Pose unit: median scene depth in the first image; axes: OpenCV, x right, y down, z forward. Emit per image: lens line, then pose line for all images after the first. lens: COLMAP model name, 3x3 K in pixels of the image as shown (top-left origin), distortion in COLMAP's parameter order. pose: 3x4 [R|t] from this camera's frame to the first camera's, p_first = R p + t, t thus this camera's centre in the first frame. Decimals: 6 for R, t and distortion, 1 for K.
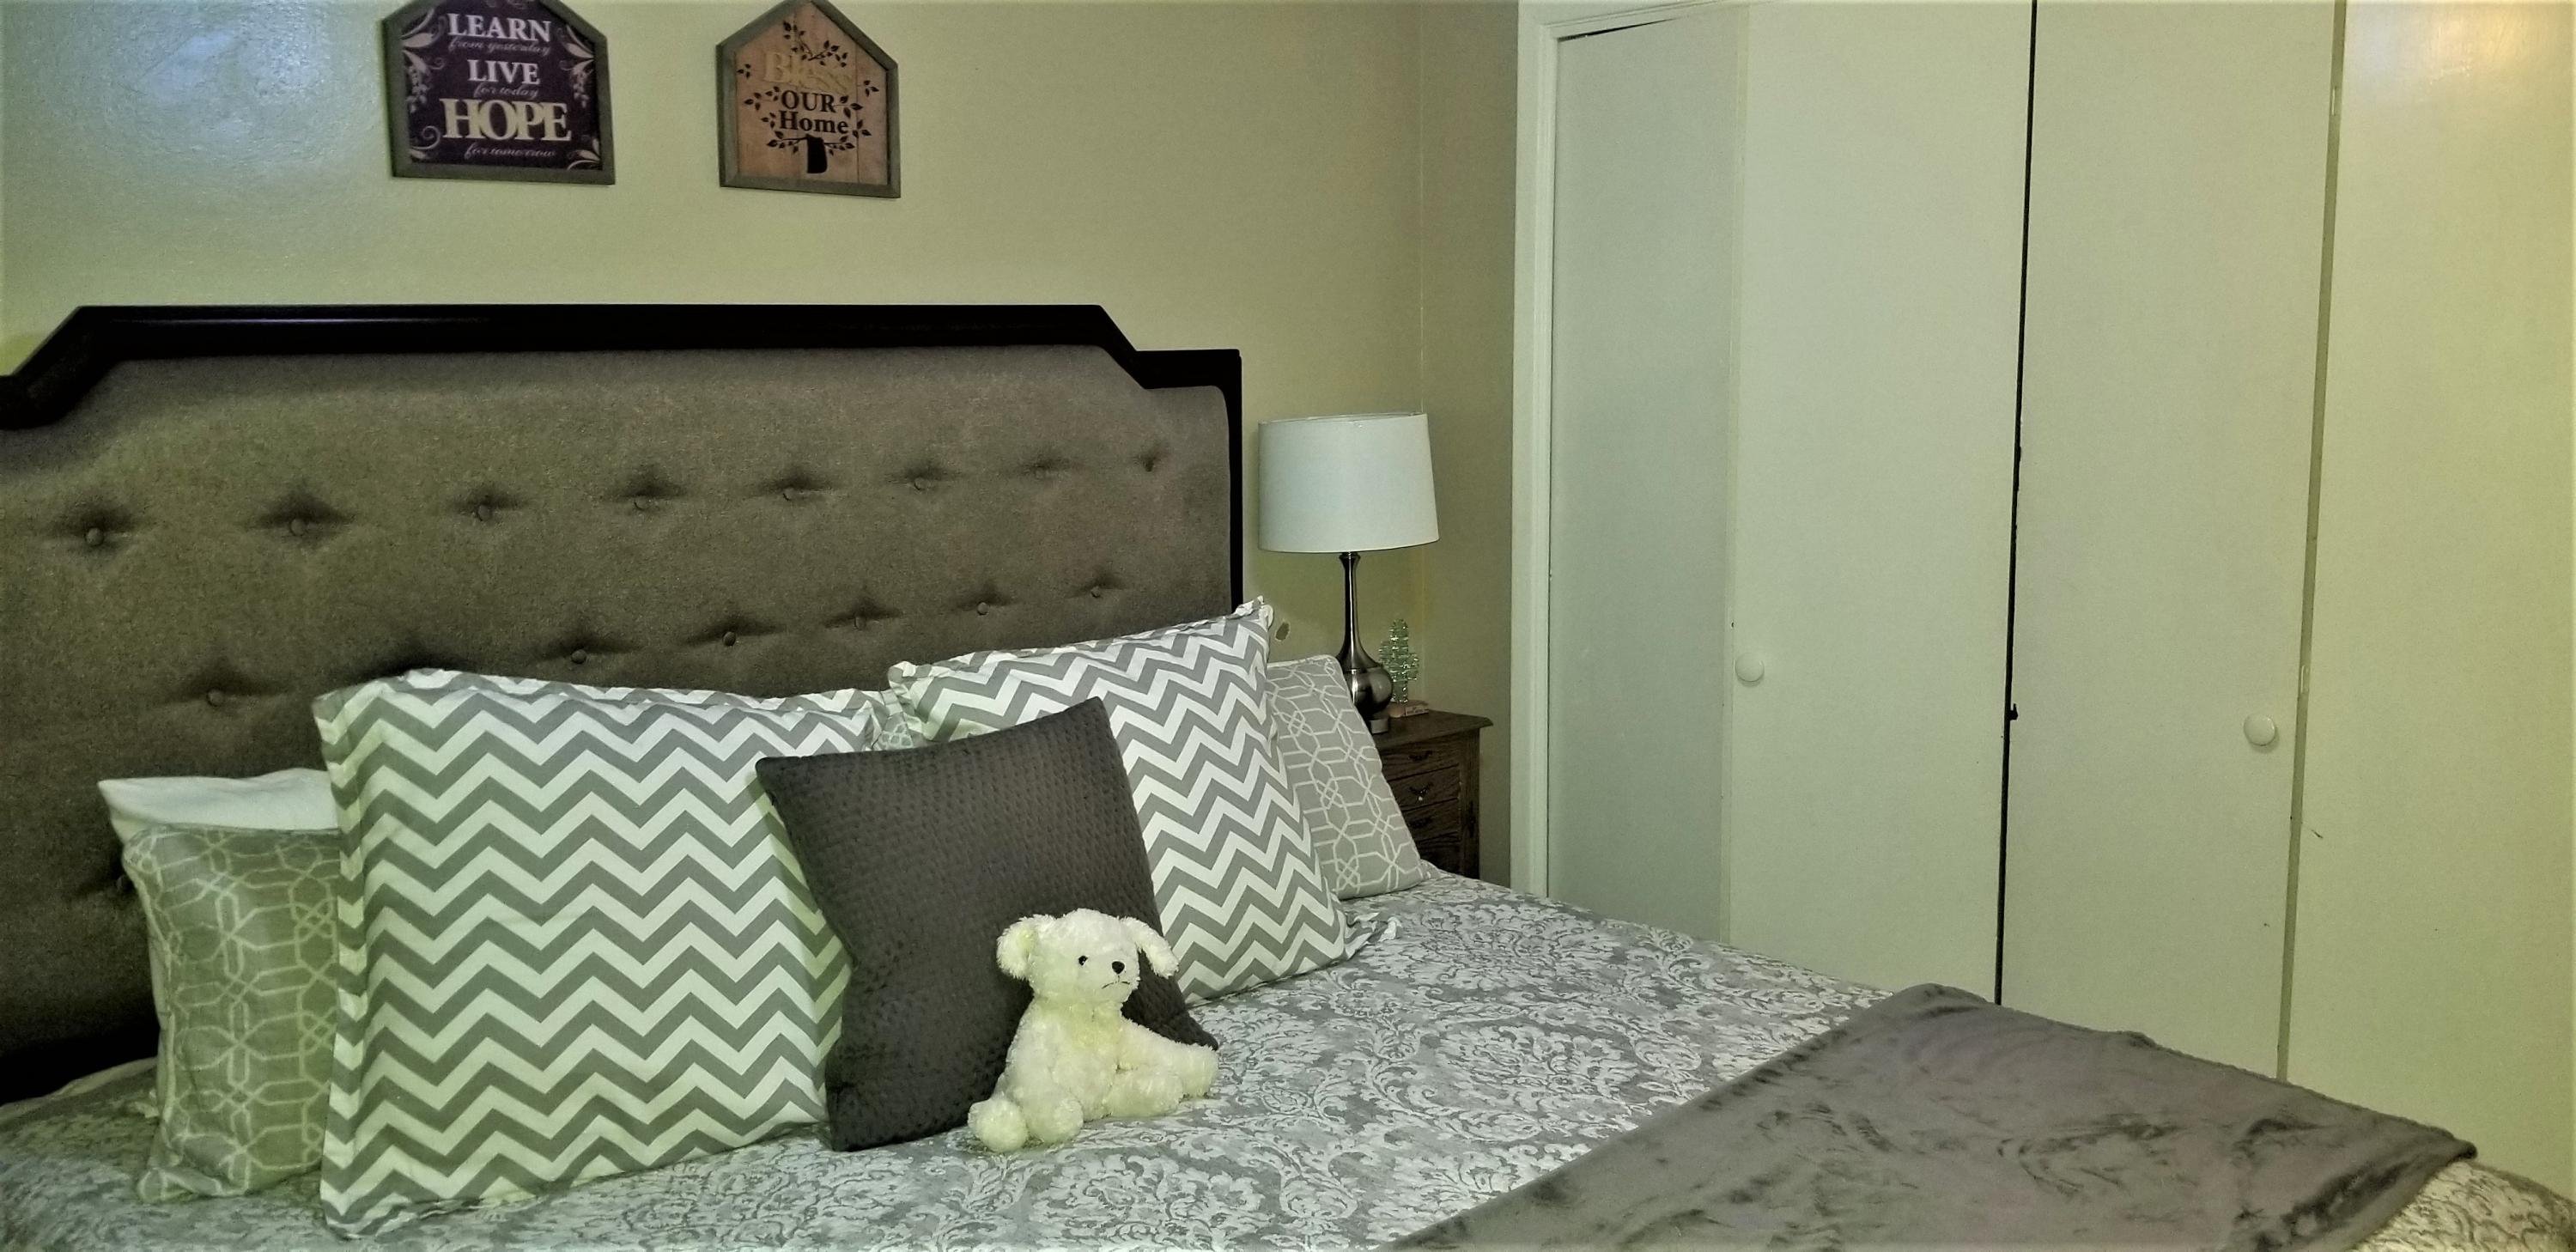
lens RADIAL K [[2037.5, 0, 1288.5], [0, 2037.5, 534.3], [0, 0, 1]] dist [0.154219, -0.000623]
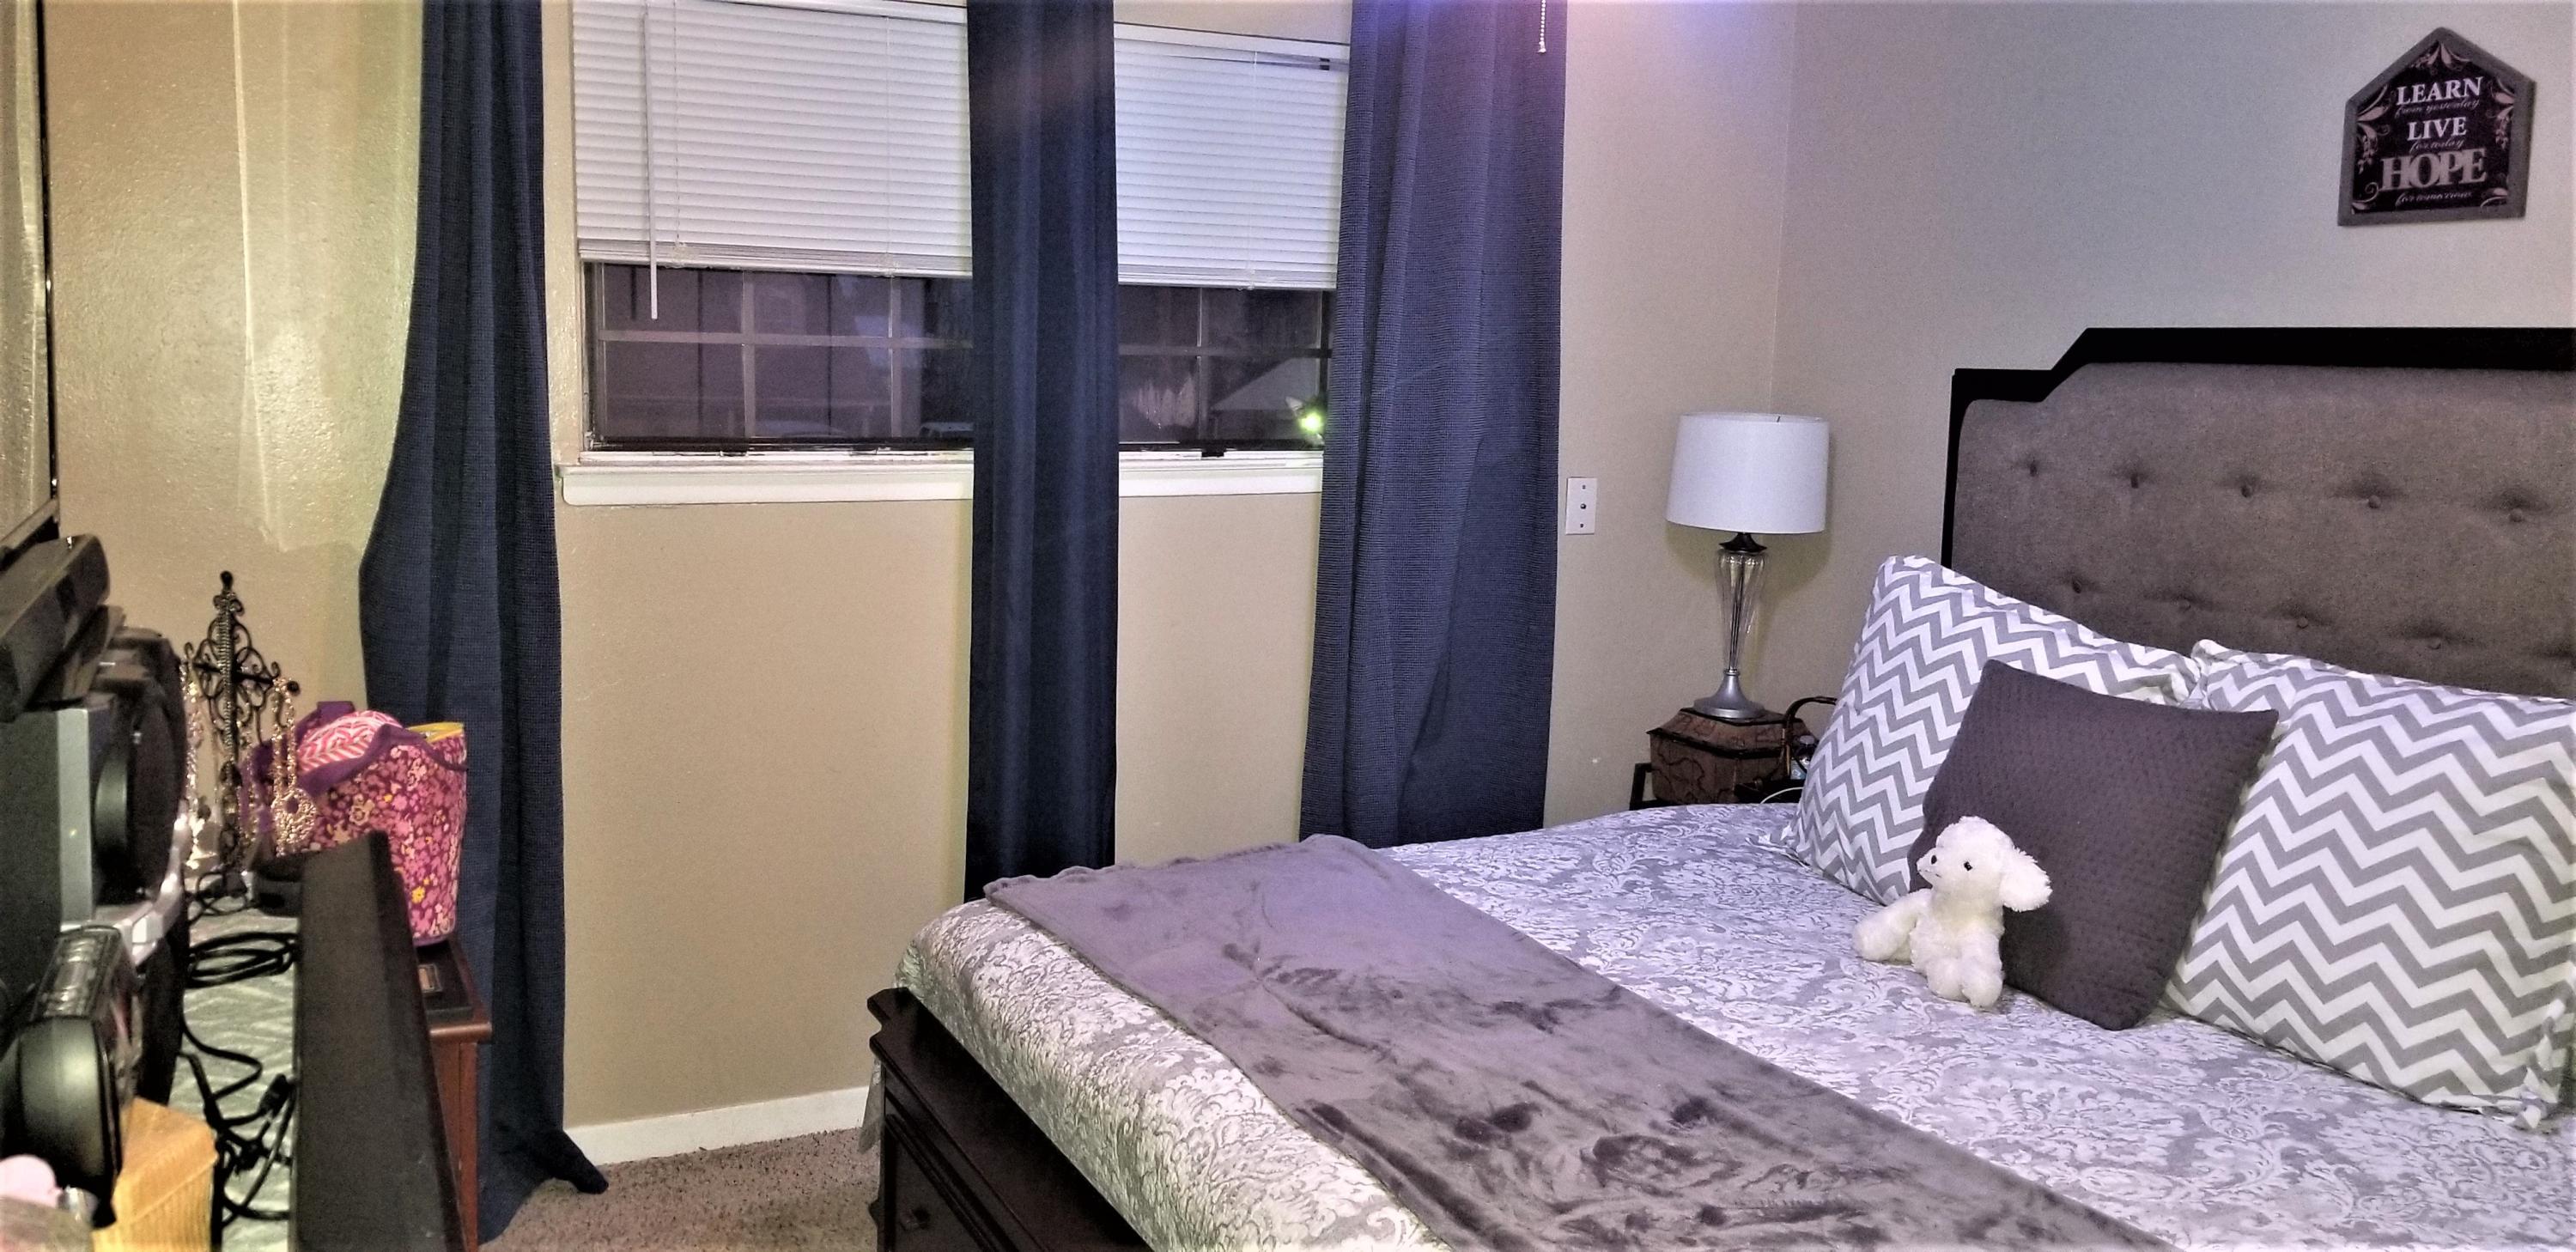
lens RADIAL K [[1937.2, 0, 1288.0], [0, 1937.2, 626.0], [0, 0, 1]] dist [0.002119, -0.000734]
pose [[-0.244572, 0.155227, -0.957125, 0.867017], [-0.129166, 0.973089, 0.190822, -0.075699], [0.960989, 0.170298, -0.217940, 0.678218]]
